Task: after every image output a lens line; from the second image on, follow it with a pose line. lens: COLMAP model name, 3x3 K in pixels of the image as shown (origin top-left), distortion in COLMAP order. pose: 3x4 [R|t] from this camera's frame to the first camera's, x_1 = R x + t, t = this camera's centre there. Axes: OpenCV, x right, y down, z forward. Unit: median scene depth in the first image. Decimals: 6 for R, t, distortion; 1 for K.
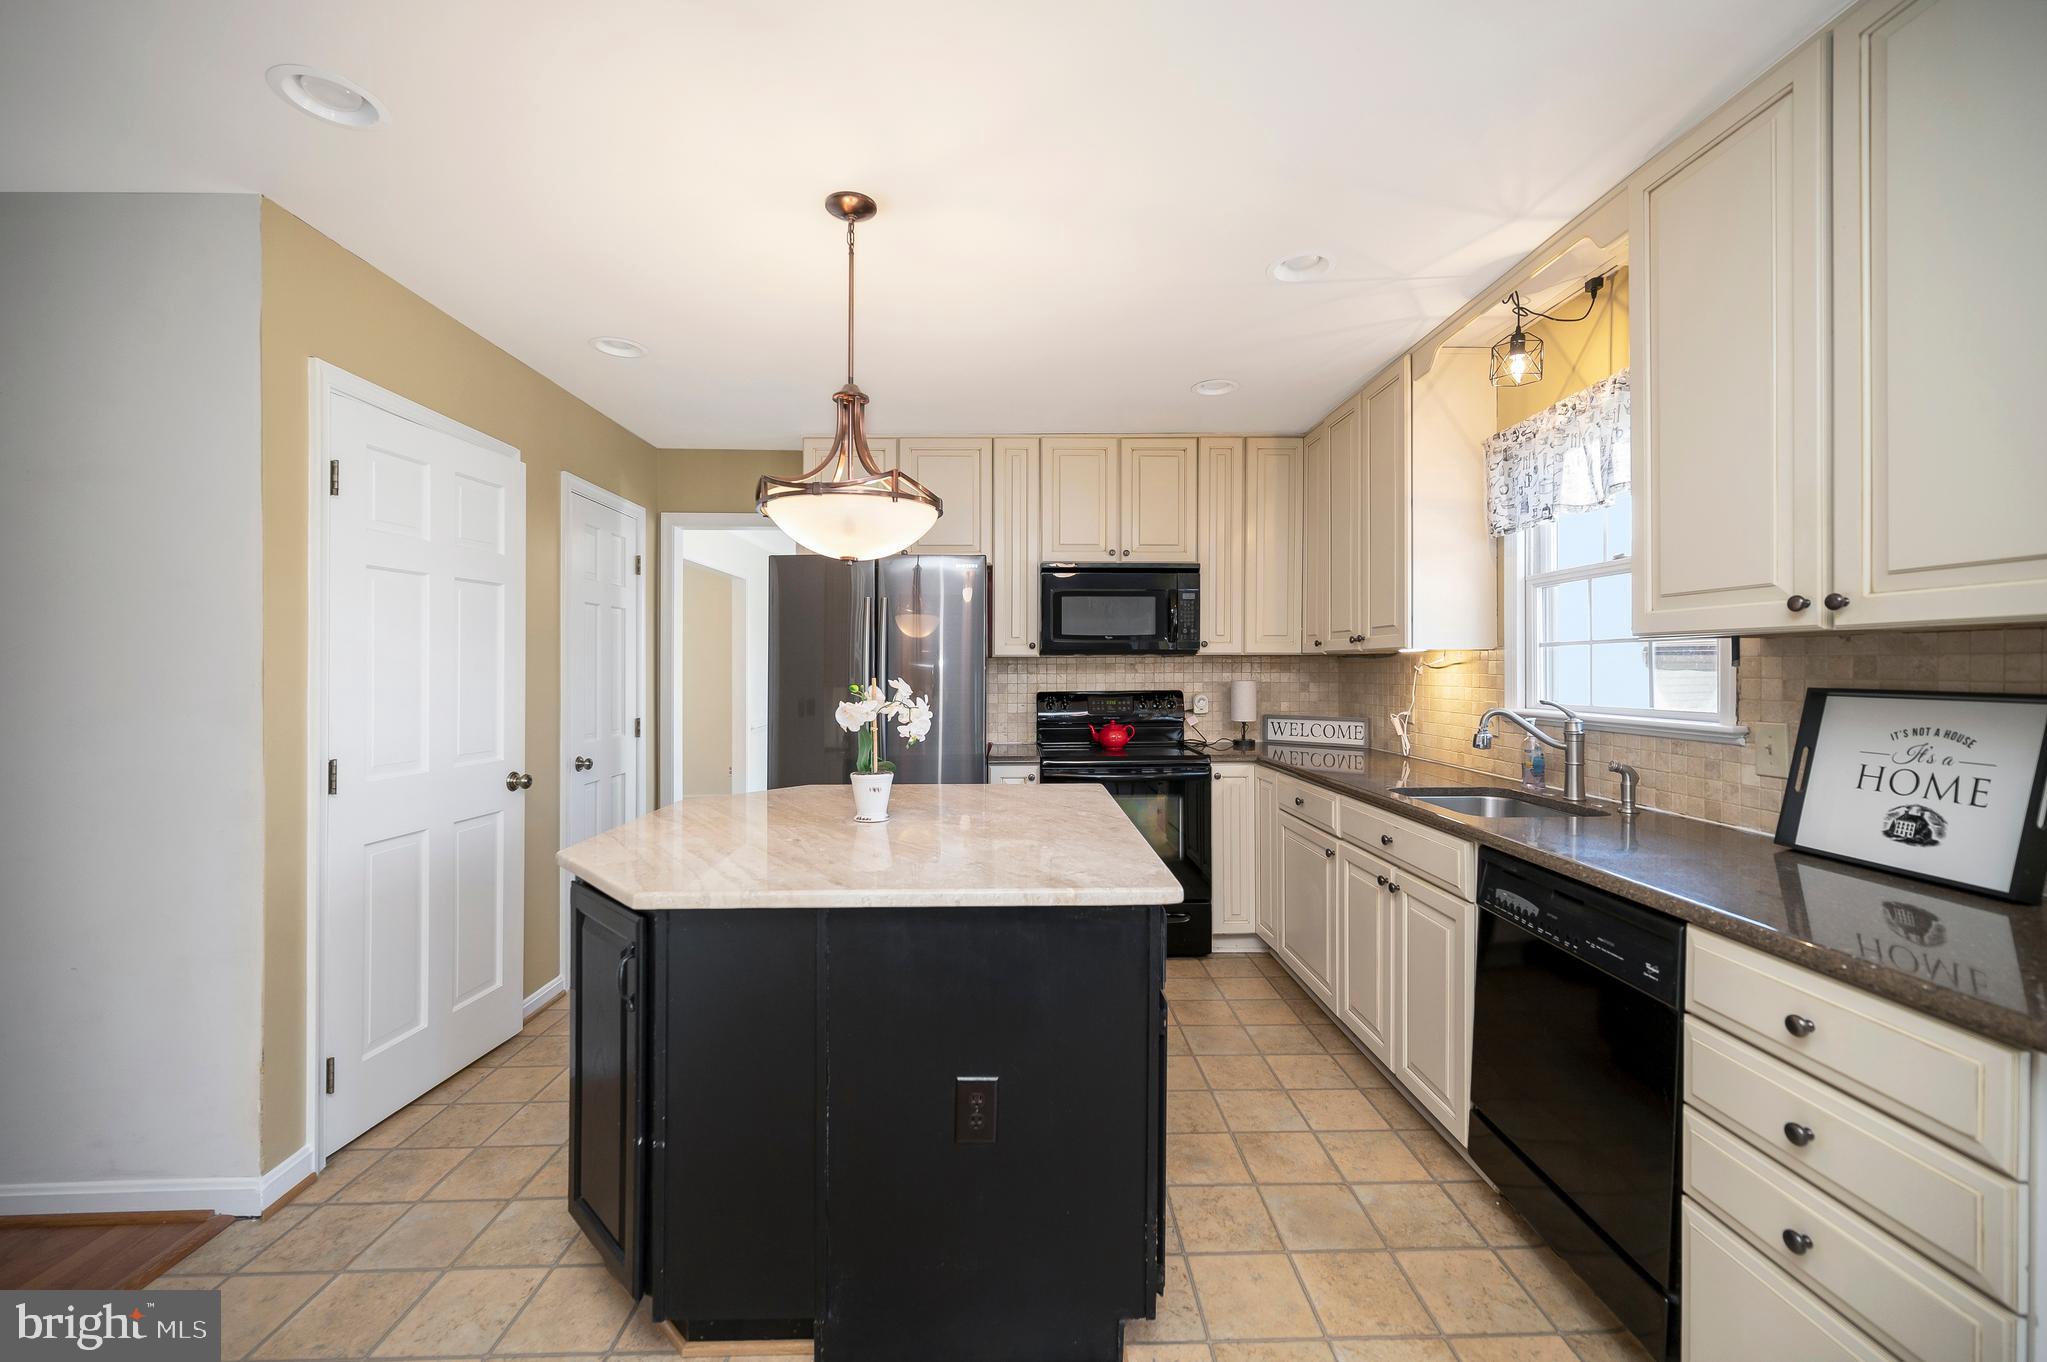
lens RADIAL K [[825.5, 0, 1058.3], [0, 825.5, 666.6], [0, 0, 1]] dist [-0.001286, -0.001062]
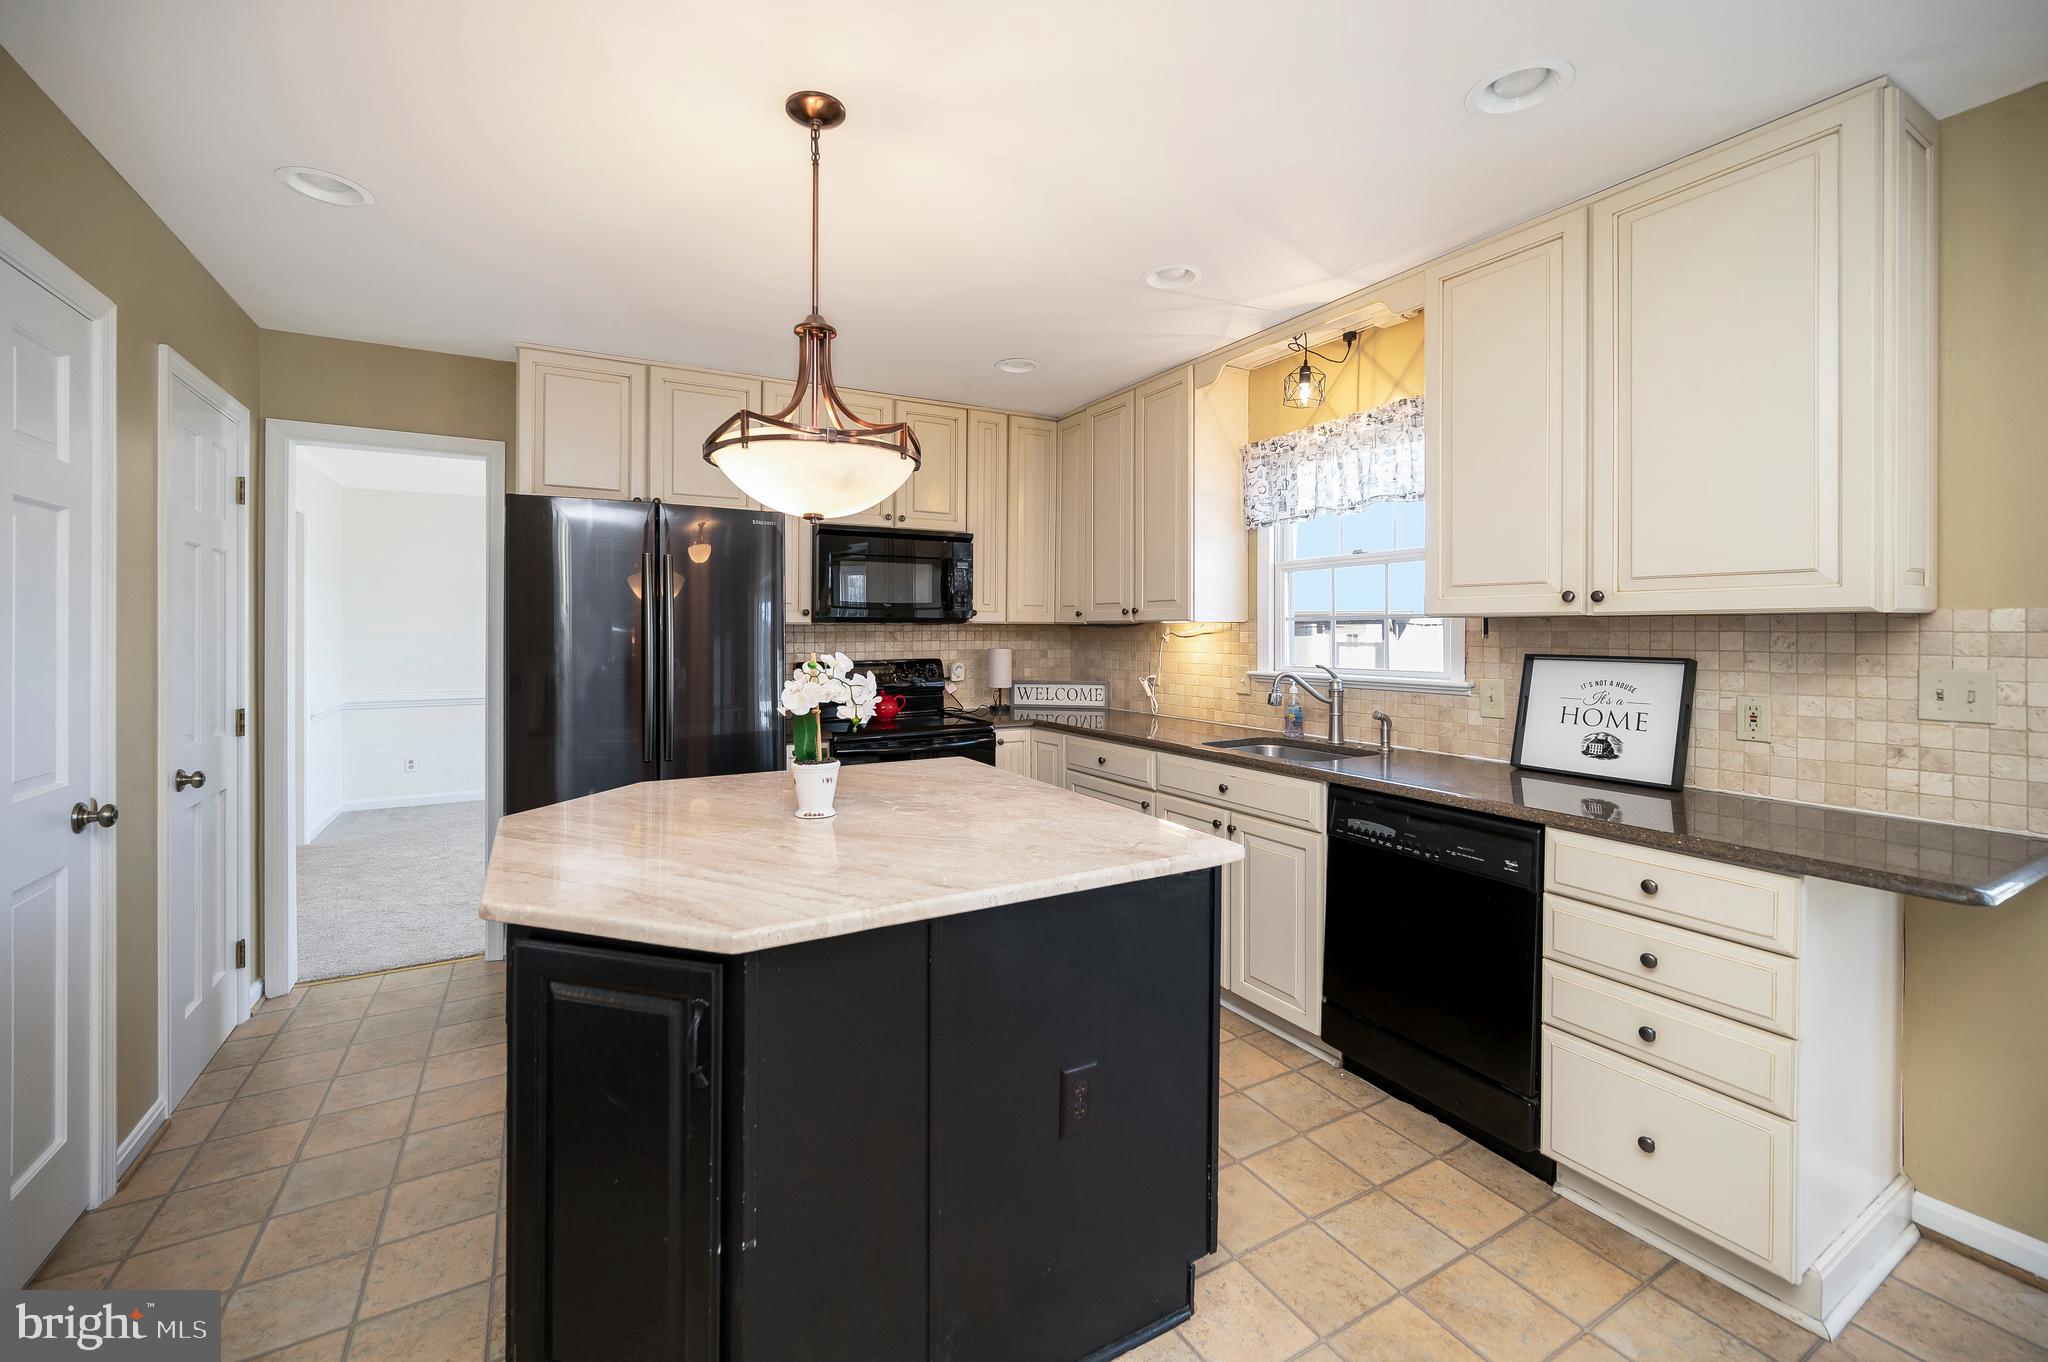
lens RADIAL K [[825.9, 0, 1036.4], [0, 825.9, 630.8], [0, 0, 1]] dist [-0.001286, -0.001062]
pose [[0.884627, 0.002713, 0.466291, -0.413223], [-0.002999, 0.999995, -0.000128, -0.009482], [-0.466289, -0.001285, 0.884631, 0.113683]]
